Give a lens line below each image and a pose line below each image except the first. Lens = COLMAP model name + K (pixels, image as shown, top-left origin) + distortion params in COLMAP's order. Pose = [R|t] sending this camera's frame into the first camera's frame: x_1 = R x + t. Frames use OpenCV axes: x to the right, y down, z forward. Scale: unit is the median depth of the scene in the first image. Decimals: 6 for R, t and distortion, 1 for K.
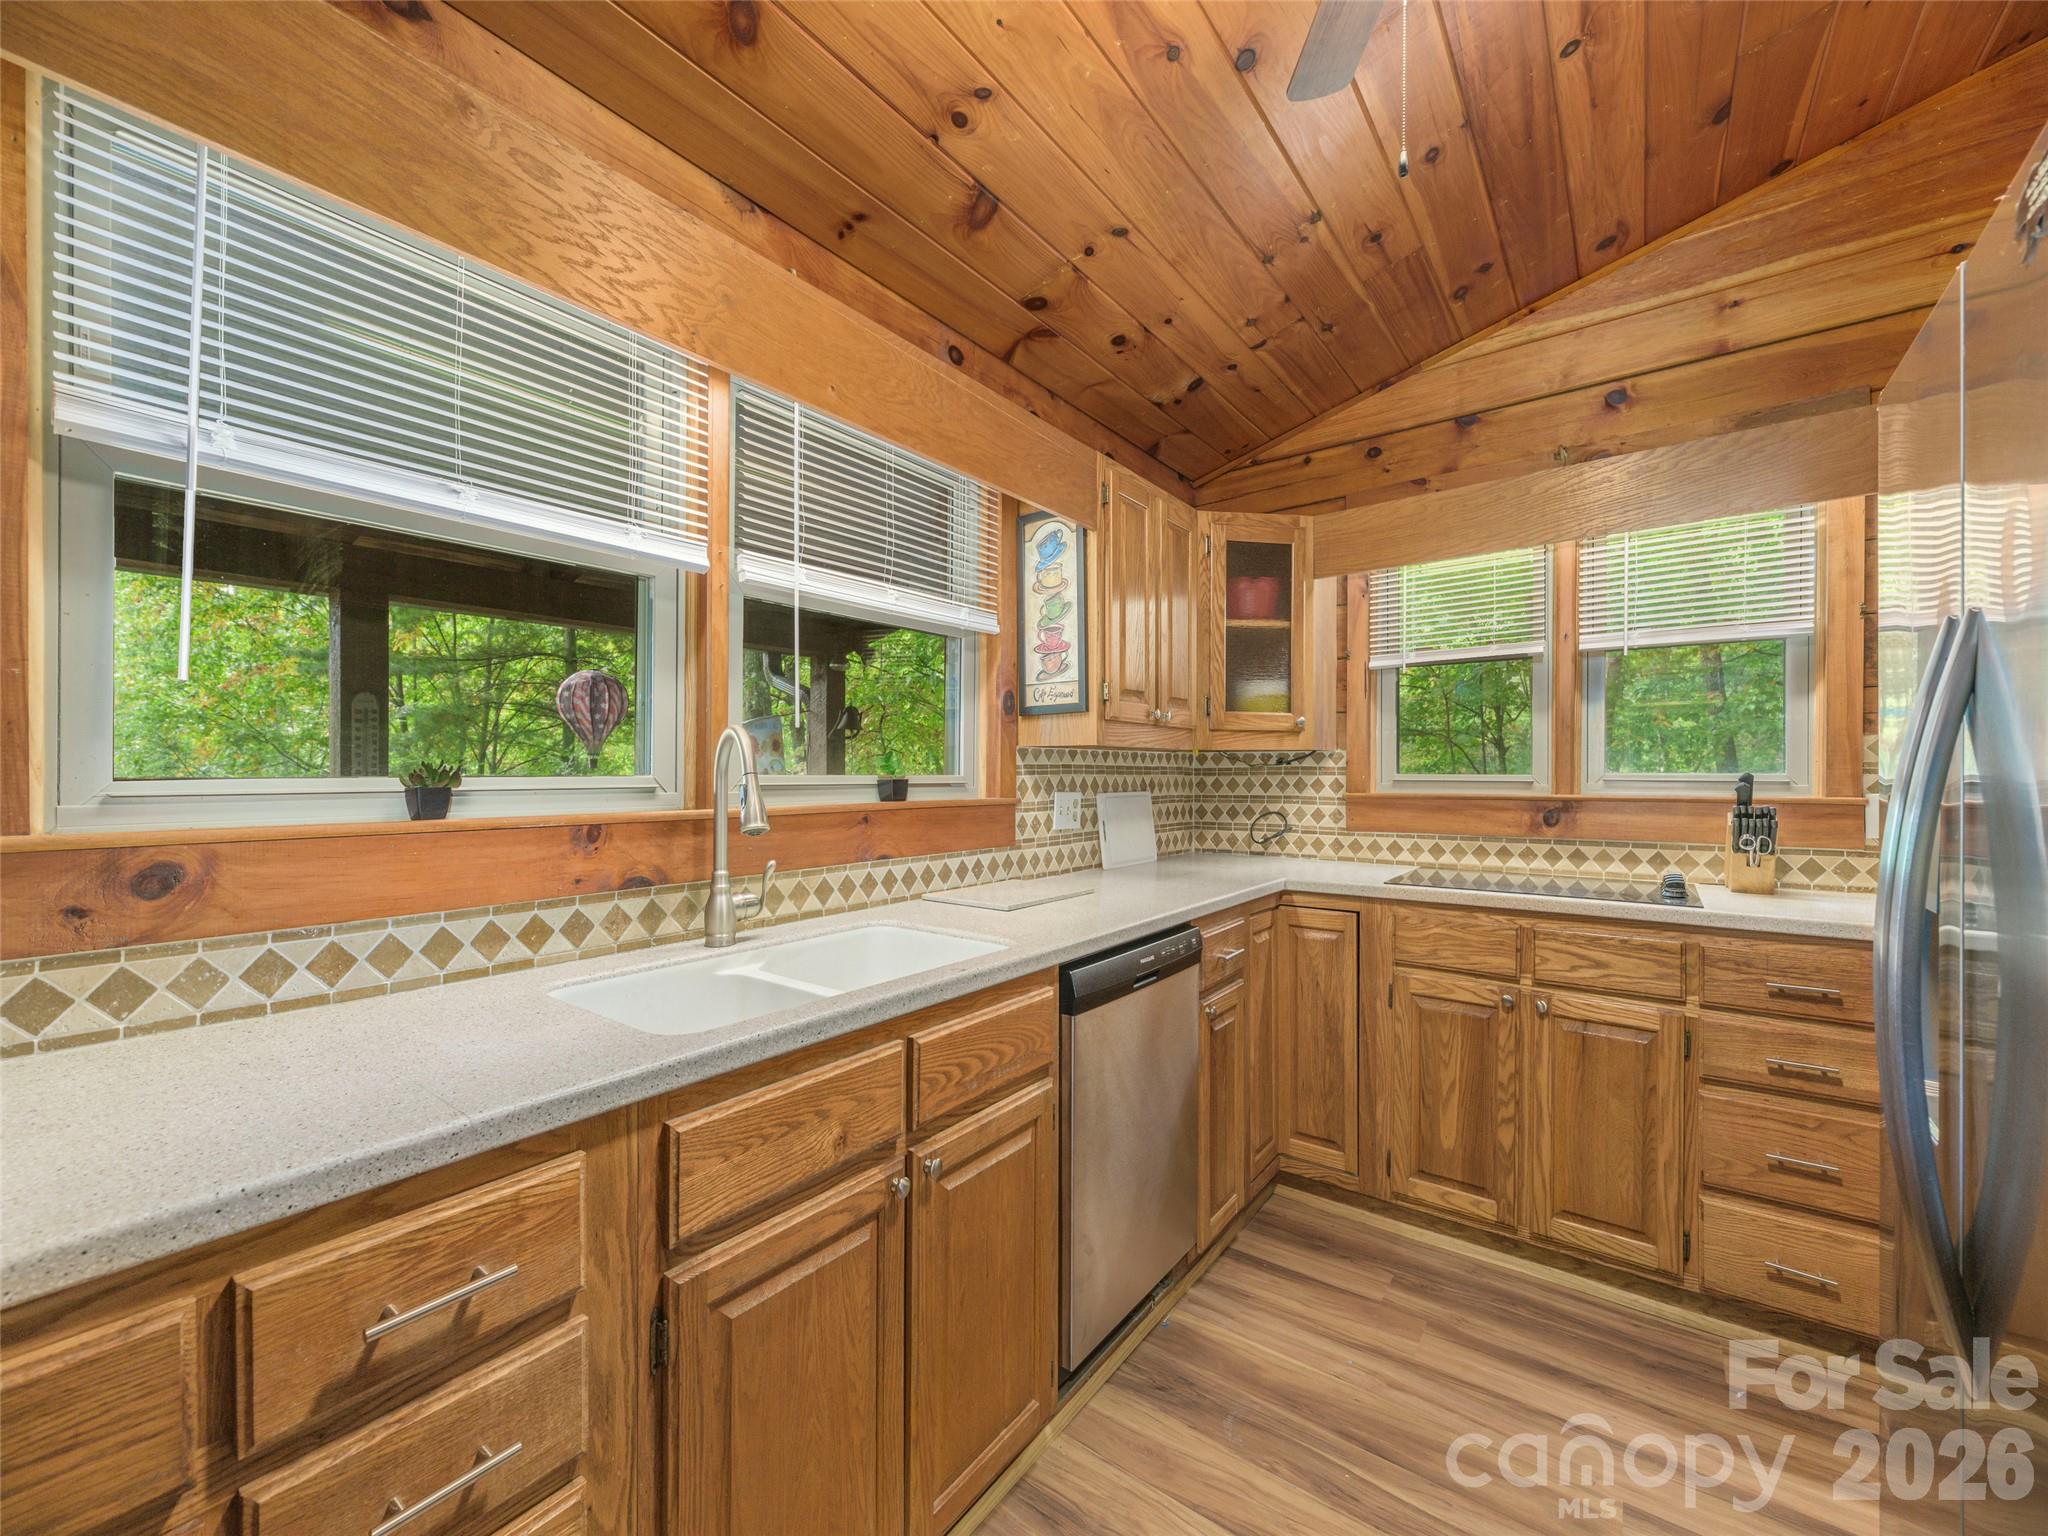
lens RADIAL K [[834.2, 0, 1027.2], [0, 834.2, 769.1], [0, 0, 1]] dist [0.001375, 0.001065]
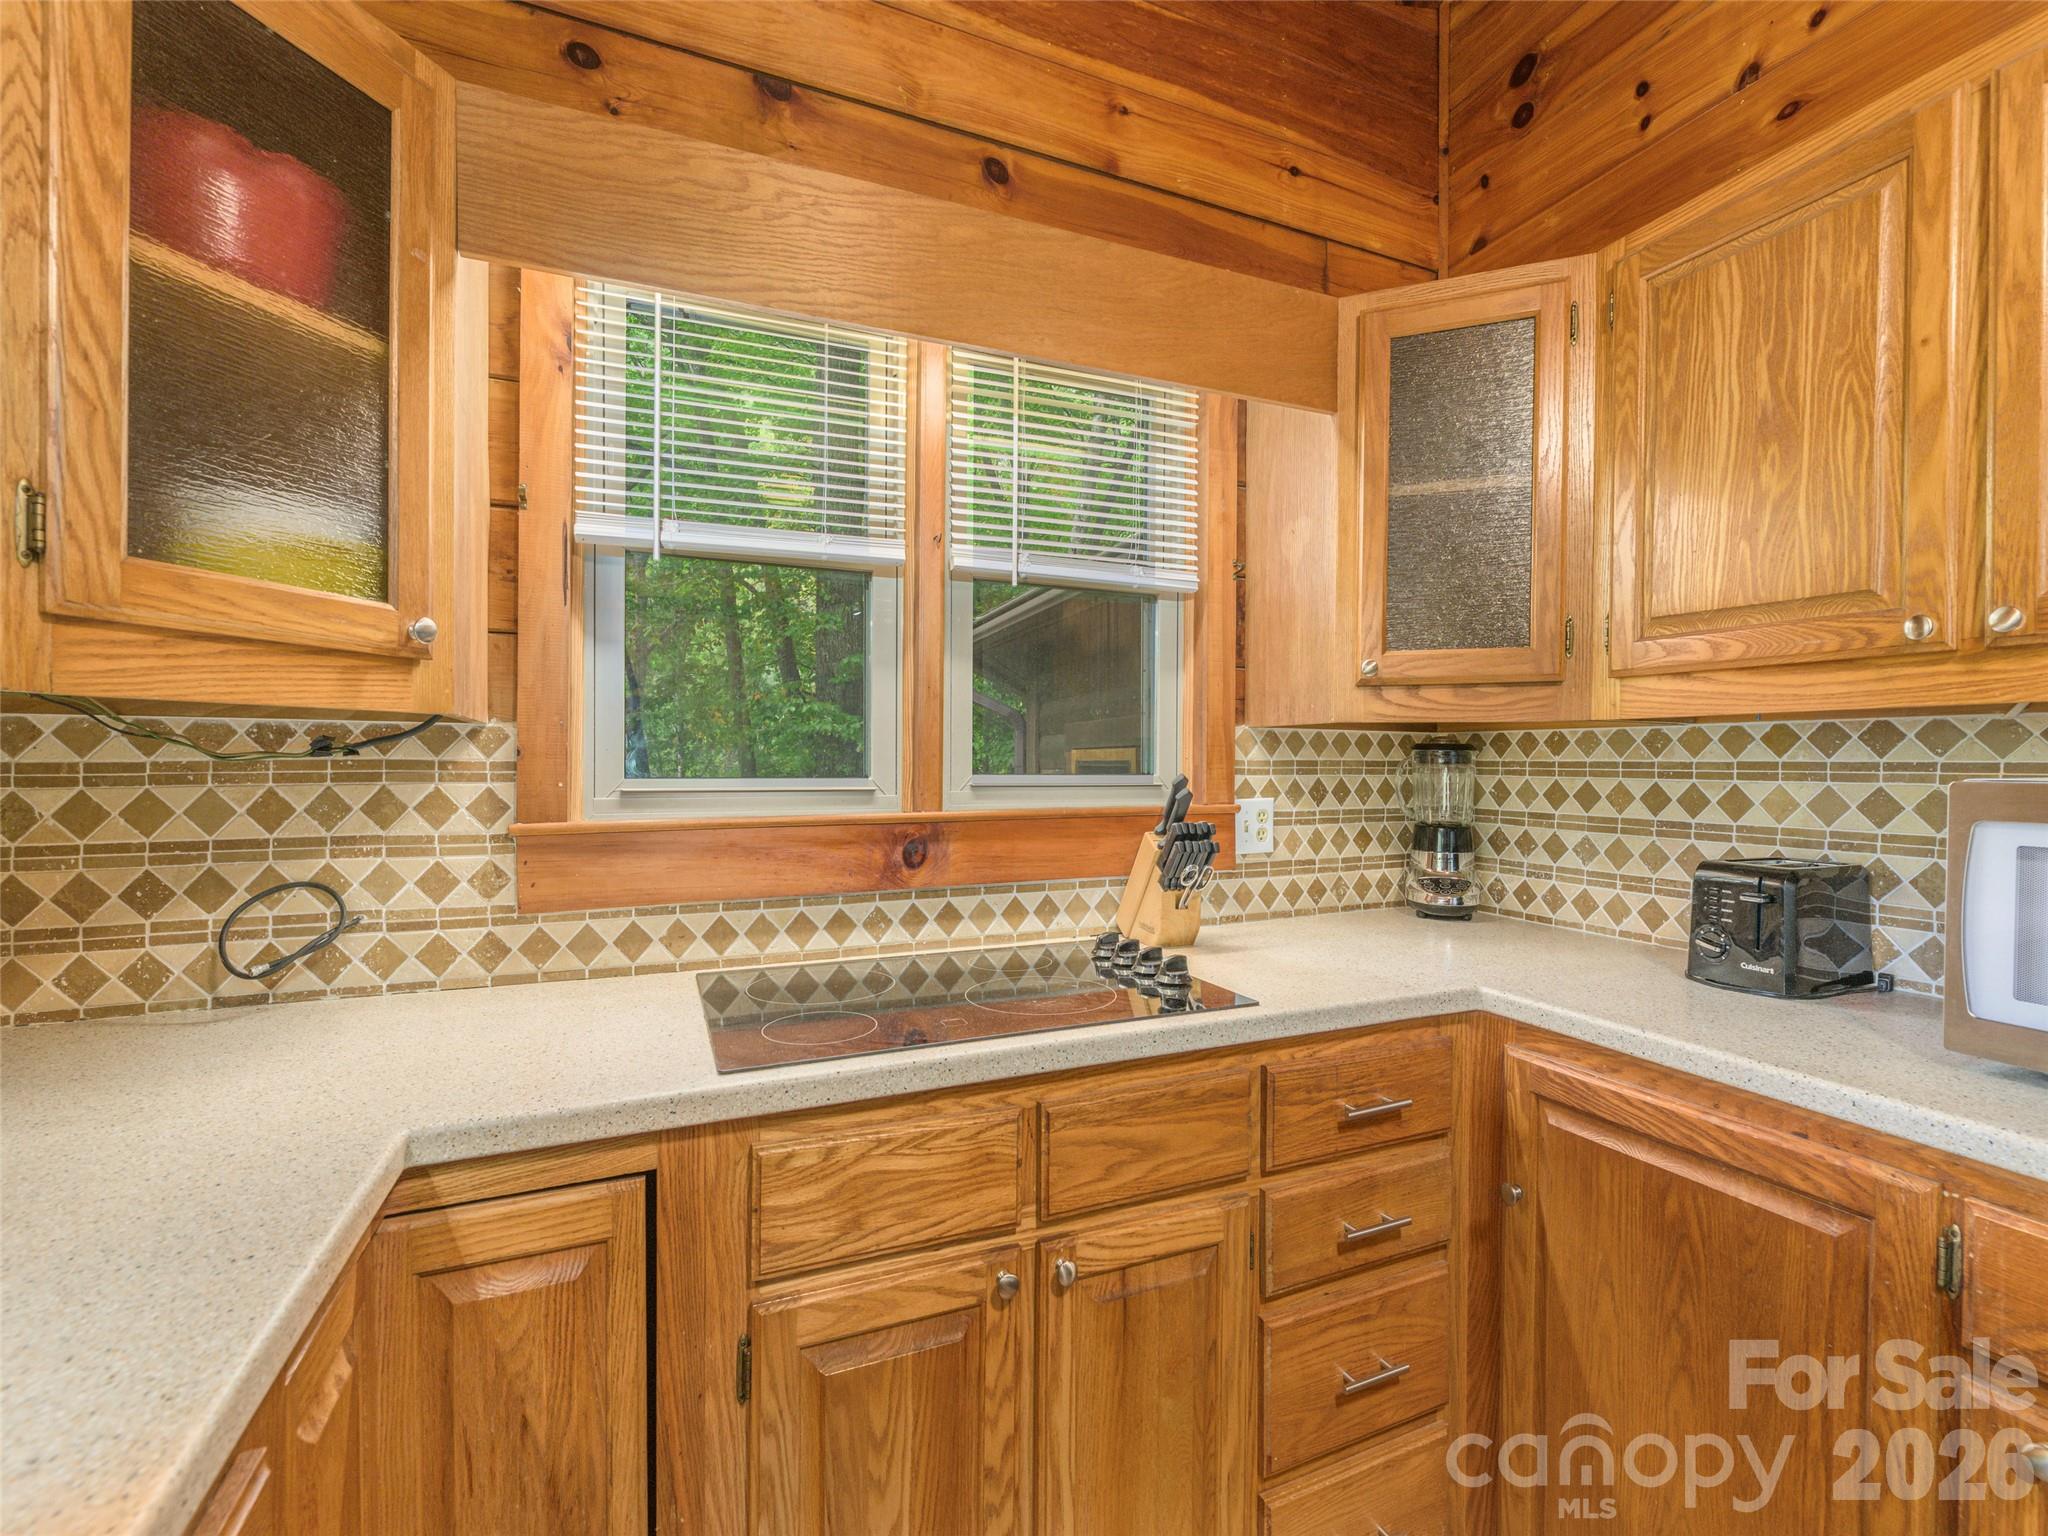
lens RADIAL K [[877.7, 0, 1025.6], [0, 877.7, 774.7], [0, 0, 1]] dist [-0.003012, 0.000124]
pose [[0.502000, -0.004475, 0.864856, 0.136050], [-0.001795, 0.999979, 0.006216, 0.000477], [-0.864866, -0.004673, 0.501981, 0.590136]]
